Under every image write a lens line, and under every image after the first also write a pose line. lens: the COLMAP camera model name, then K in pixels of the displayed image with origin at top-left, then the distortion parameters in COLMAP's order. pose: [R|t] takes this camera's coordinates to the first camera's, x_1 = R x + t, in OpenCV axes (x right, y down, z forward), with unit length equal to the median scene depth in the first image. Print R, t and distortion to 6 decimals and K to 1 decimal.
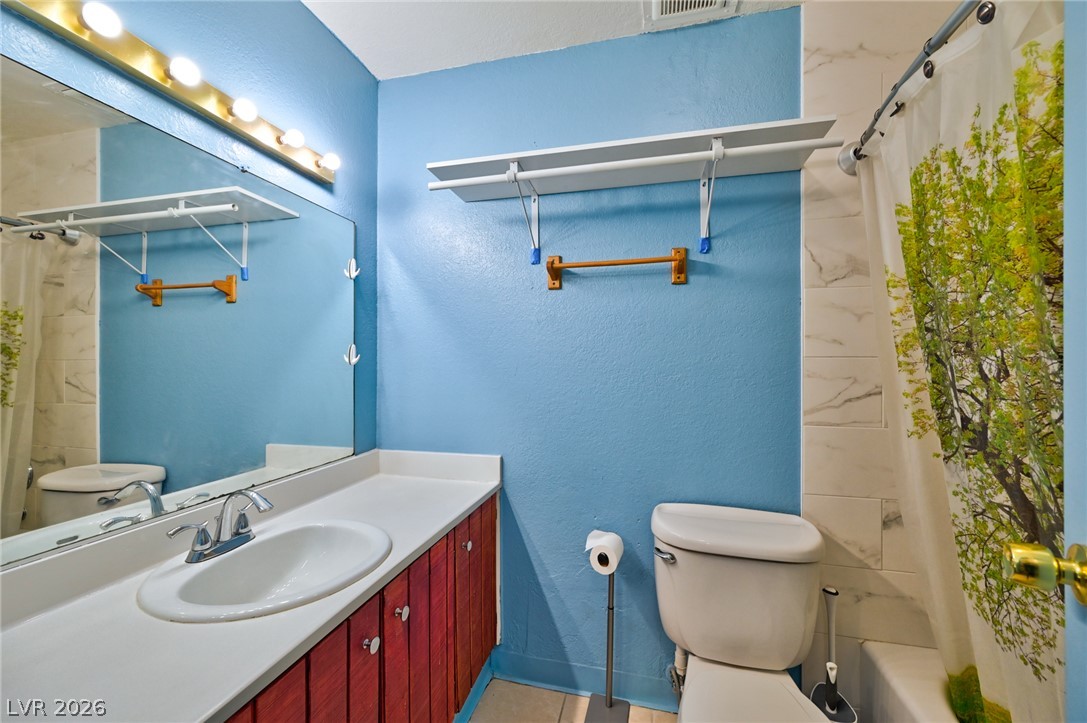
lens RADIAL K [[427.3, 0, 545.0], [0, 427.3, 361.4], [0, 0, 1]] dist [-0.001155, 0.000224]
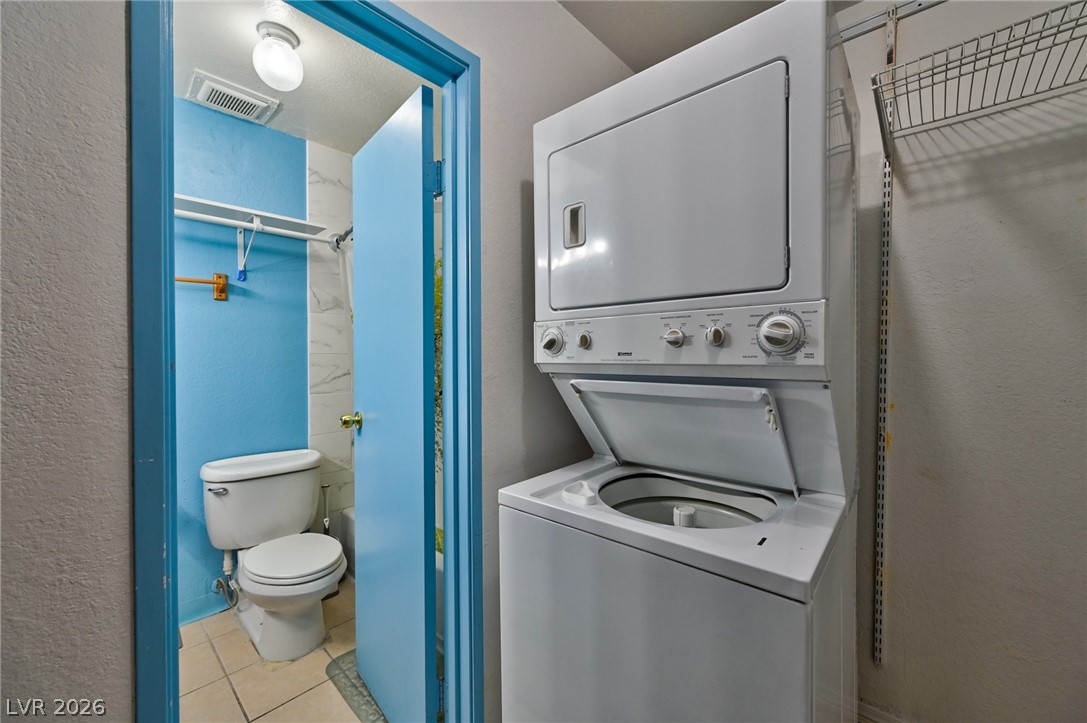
lens RADIAL K [[427.3, 0, 549.9], [0, 427.3, 359.2], [0, 0, 1]] dist [-0.001155, 0.000224]
pose [[0.474482, -0.010645, 0.880201, -0.419664], [0.000179, 0.999928, 0.011996, -0.008652], [-0.880265, -0.005534, 0.474450, -0.621848]]
